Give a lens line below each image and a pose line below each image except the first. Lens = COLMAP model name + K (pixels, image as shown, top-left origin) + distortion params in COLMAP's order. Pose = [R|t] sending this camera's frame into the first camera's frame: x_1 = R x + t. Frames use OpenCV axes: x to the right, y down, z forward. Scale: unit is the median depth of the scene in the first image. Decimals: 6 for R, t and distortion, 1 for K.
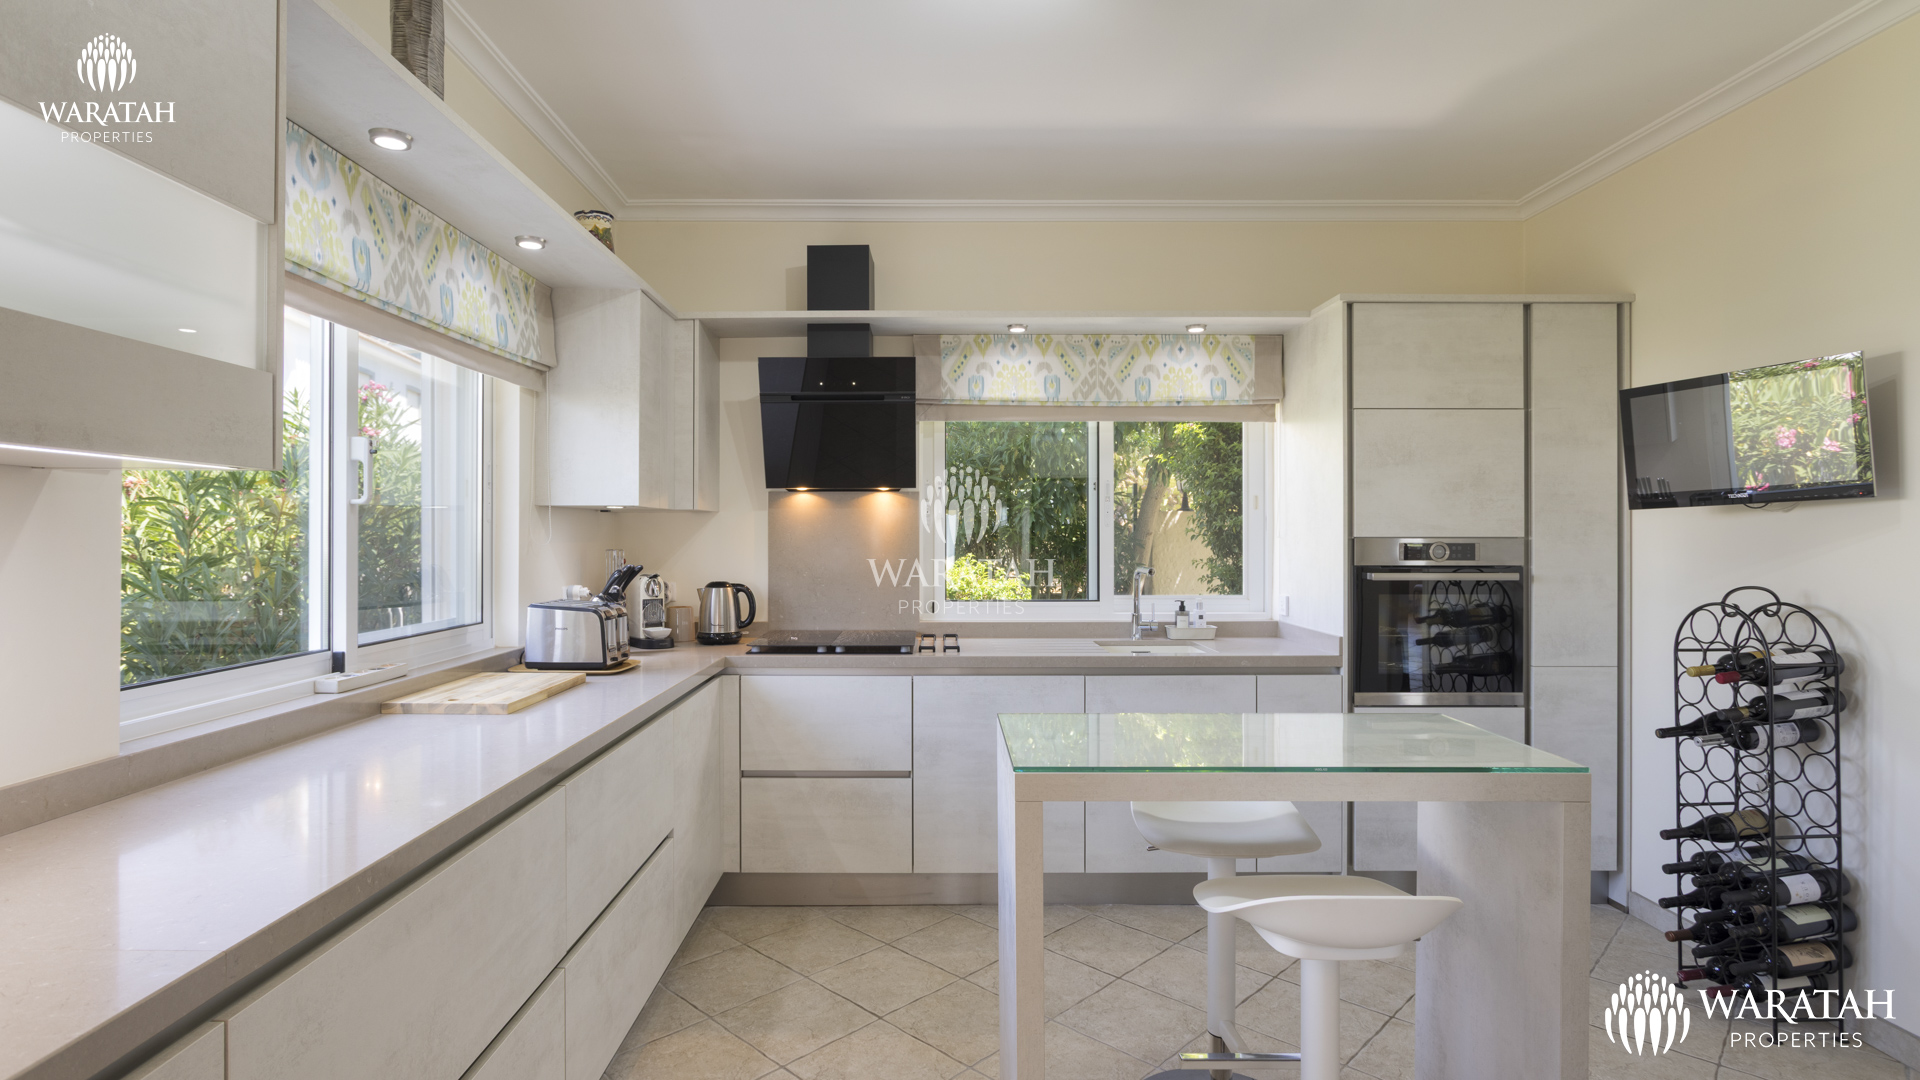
lens RADIAL K [[987.5, 0, 956.4], [0, 987.5, 538.0], [0, 0, 1]] dist [0.000731, 0.000007]
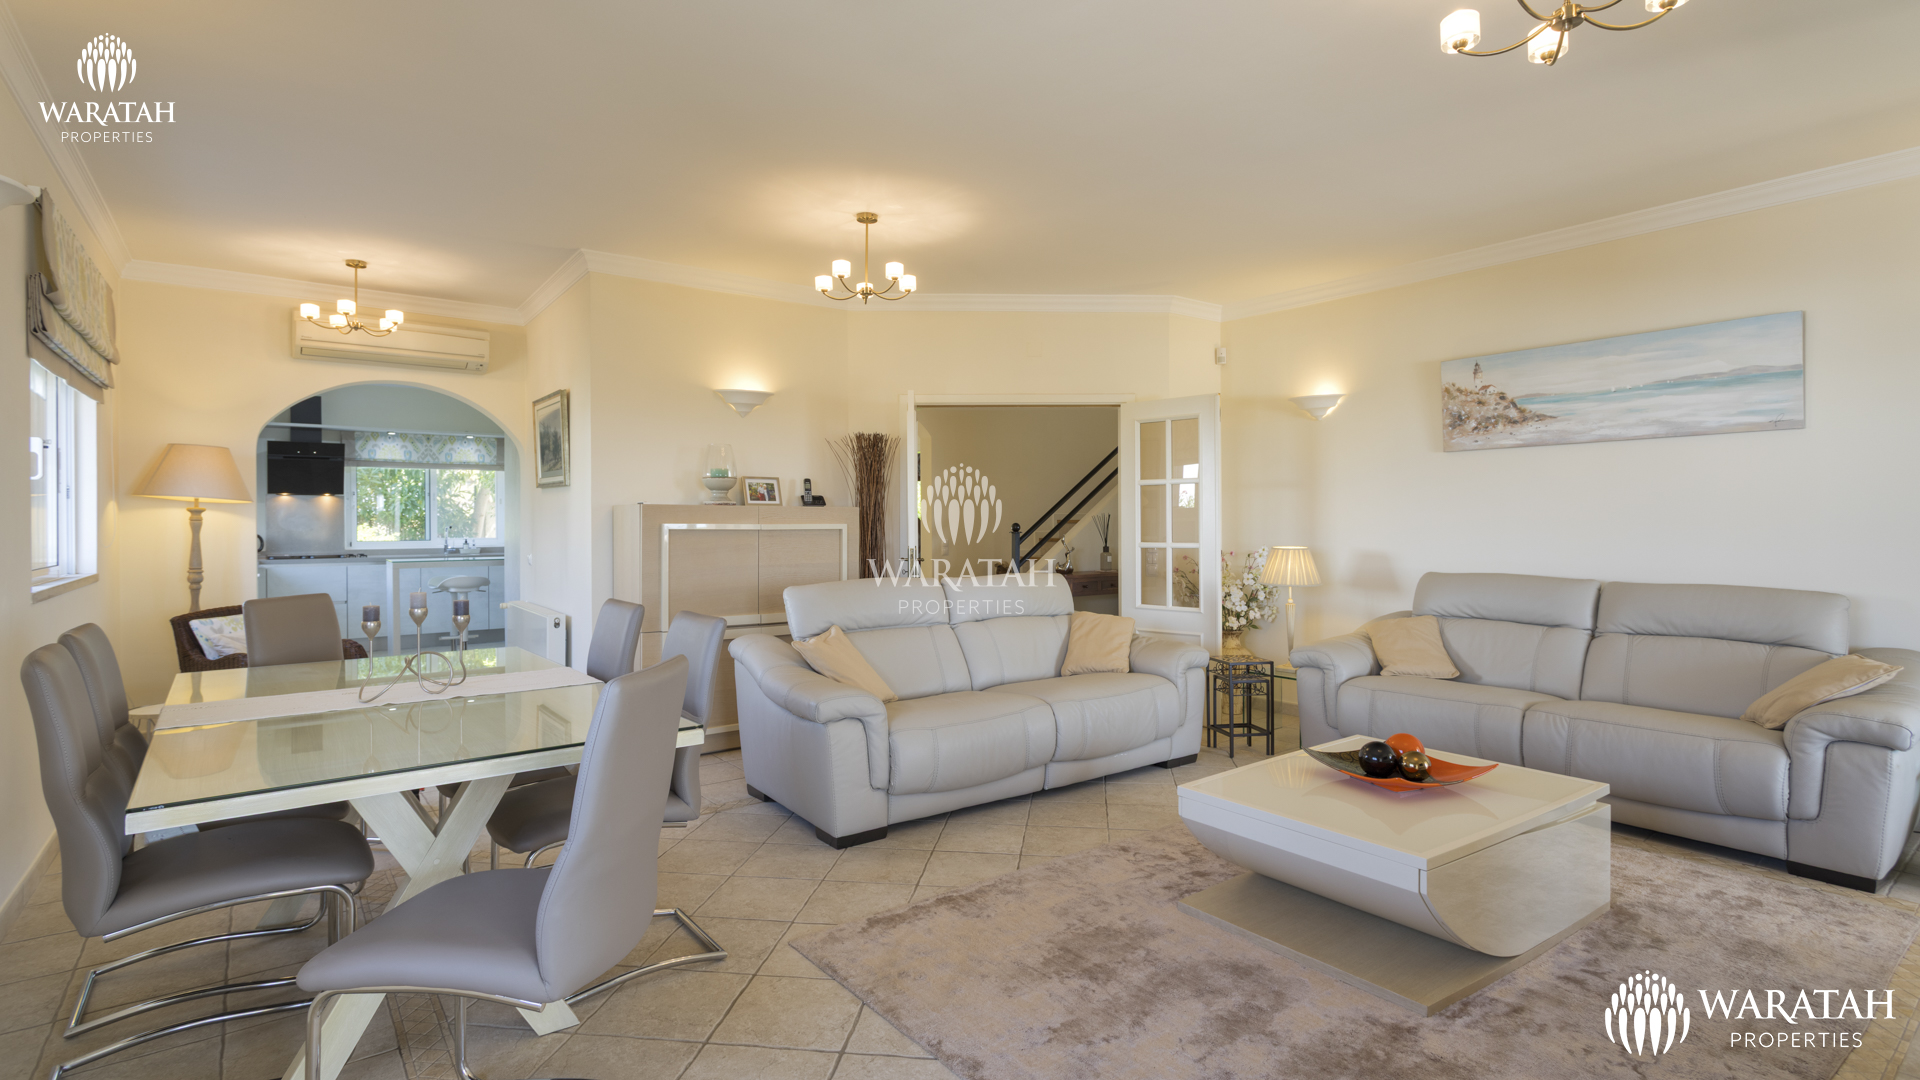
lens RADIAL K [[929.2, 0, 957.6], [0, 929.2, 541.3], [0, 0, 1]] dist [0.001223, 0.000256]
pose [[0.820540, -0.011842, 0.571466, -0.109440], [0.001458, 0.999825, 0.018625, 0.024328], [-0.571587, -0.014449, 0.820415, -1.744046]]
